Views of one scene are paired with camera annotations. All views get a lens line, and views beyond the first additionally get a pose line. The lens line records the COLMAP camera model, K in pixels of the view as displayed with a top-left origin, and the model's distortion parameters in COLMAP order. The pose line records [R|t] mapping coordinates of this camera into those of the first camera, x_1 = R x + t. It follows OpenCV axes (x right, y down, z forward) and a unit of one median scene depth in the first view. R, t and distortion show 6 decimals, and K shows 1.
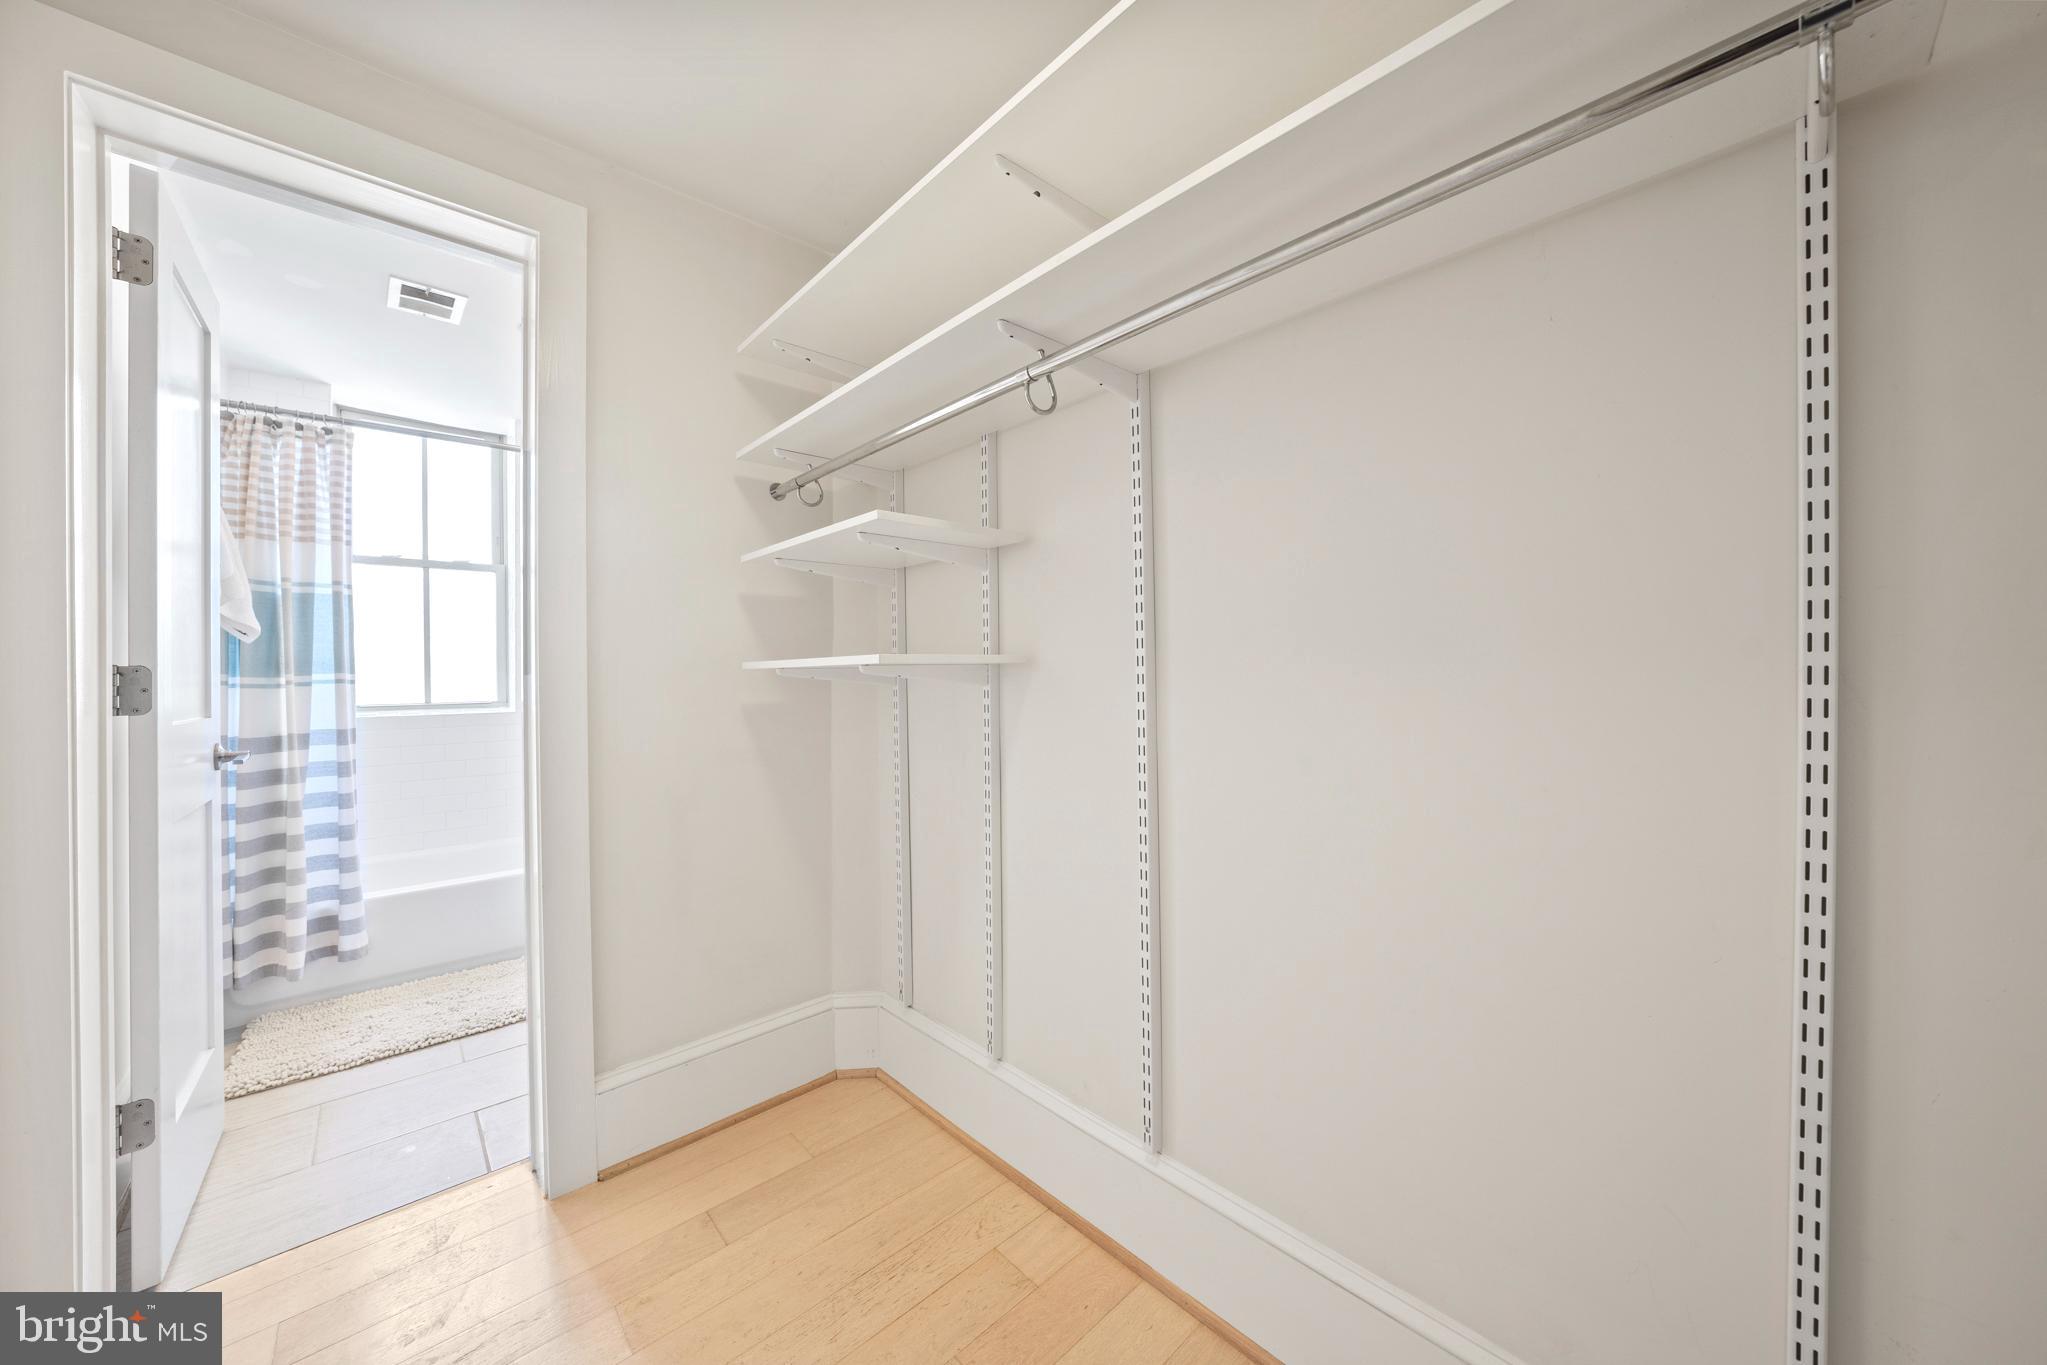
lens RADIAL K [[713.1, 0, 1023.5], [0, 713.1, 682.5], [0, 0, 1]] dist [-0.024280, 0.000148]
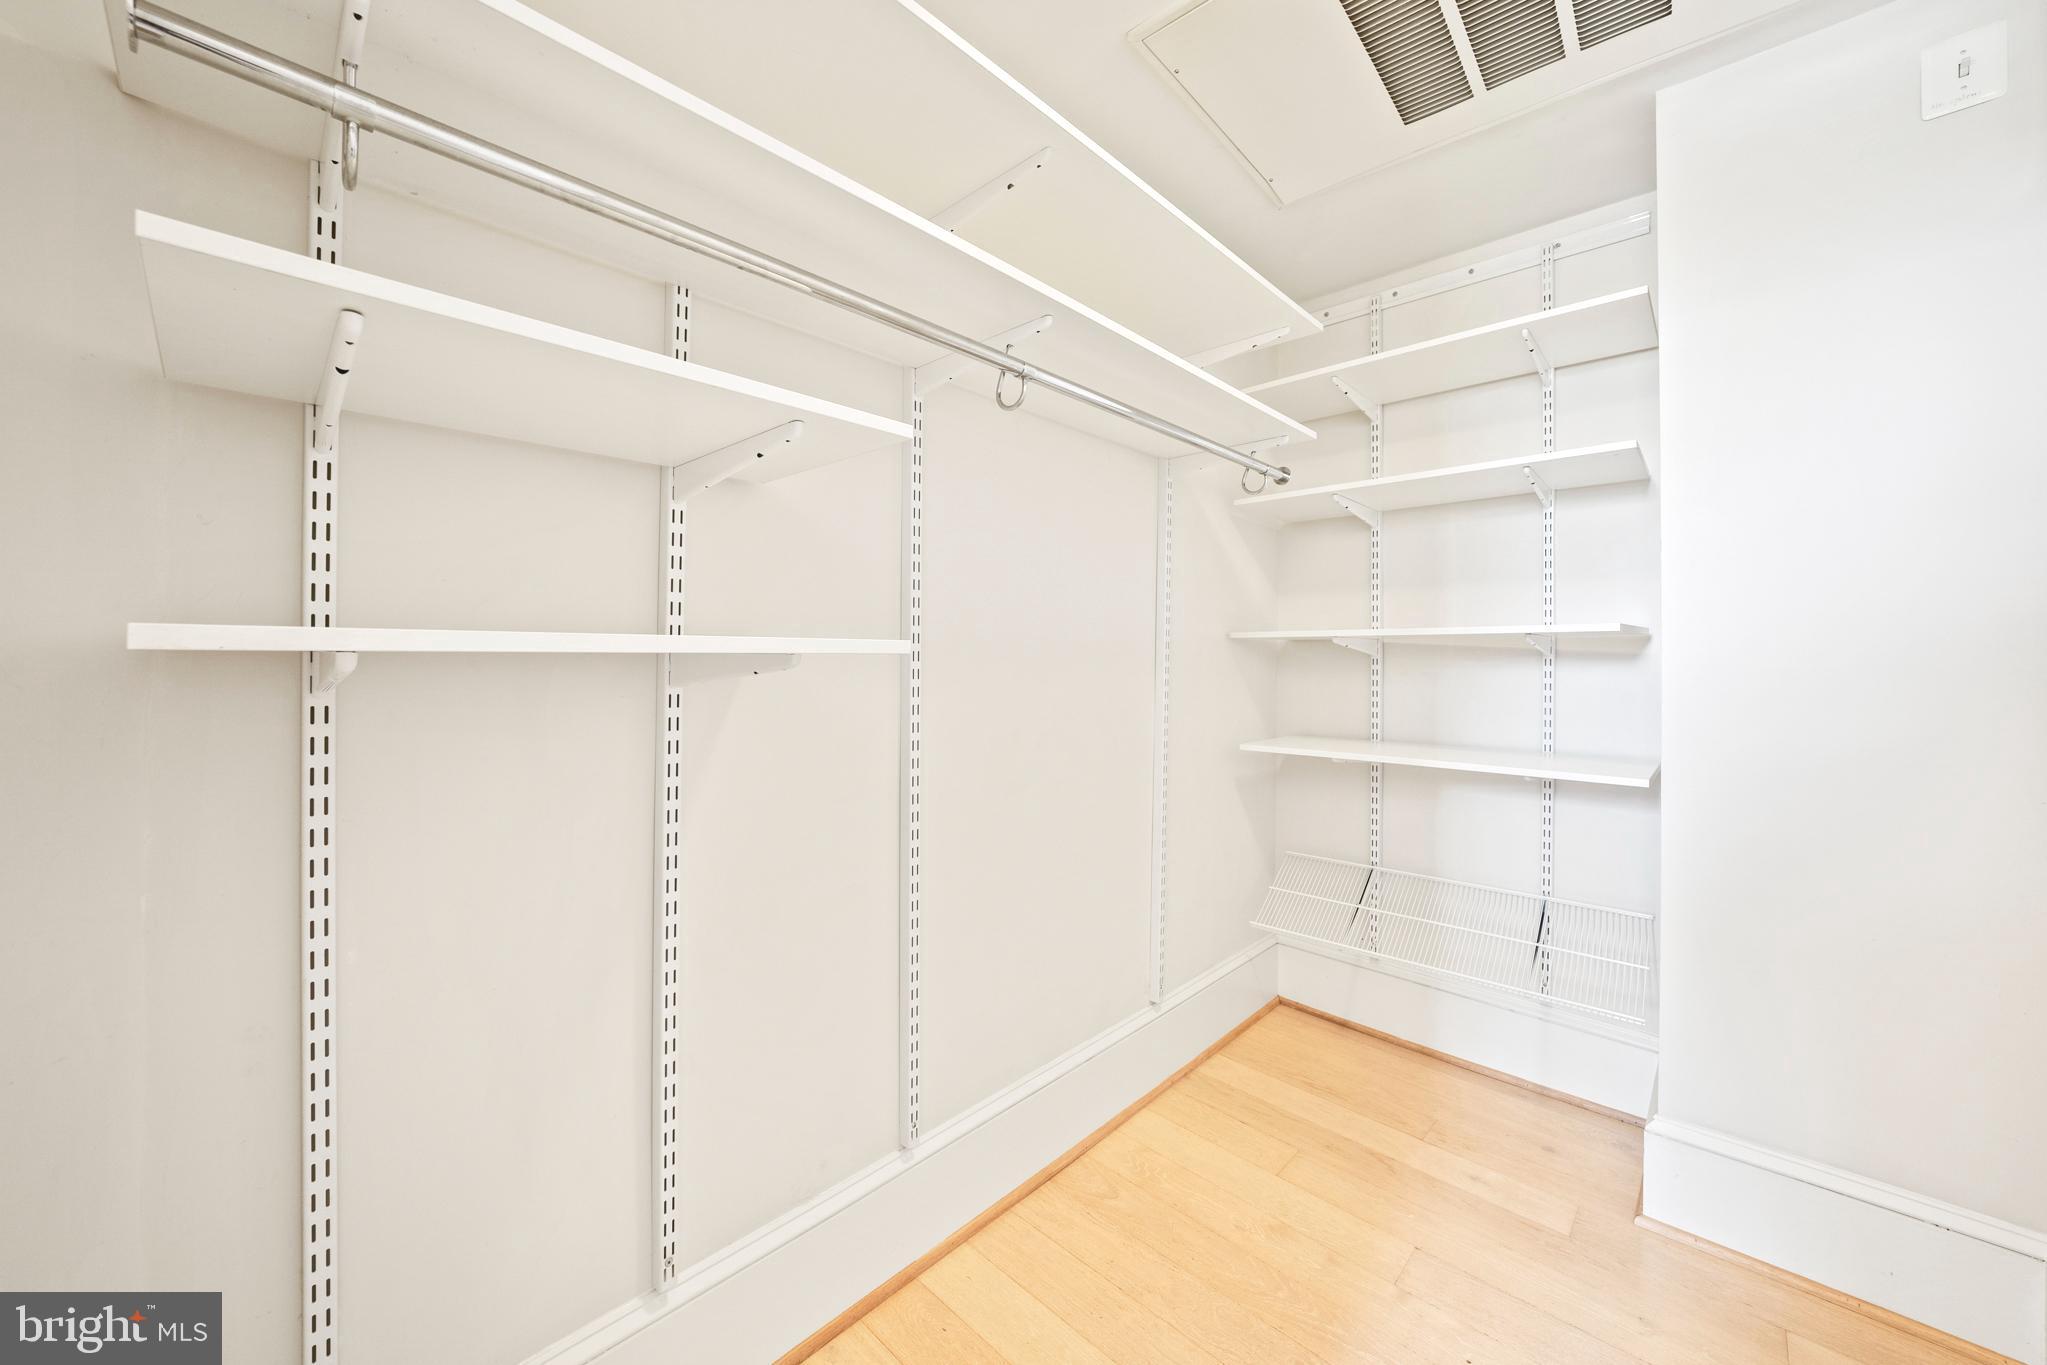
lens RADIAL K [[744.7, 0, 1023.5], [0, 744.7, 682.5], [0, 0, 1]] dist [-0.010341, -0.000007]
pose [[-0.046636, -0.024235, 0.998618, -0.887028], [0.007038, 0.999673, 0.024589, -0.022881], [-0.998887, 0.008175, -0.046451, 0.904471]]
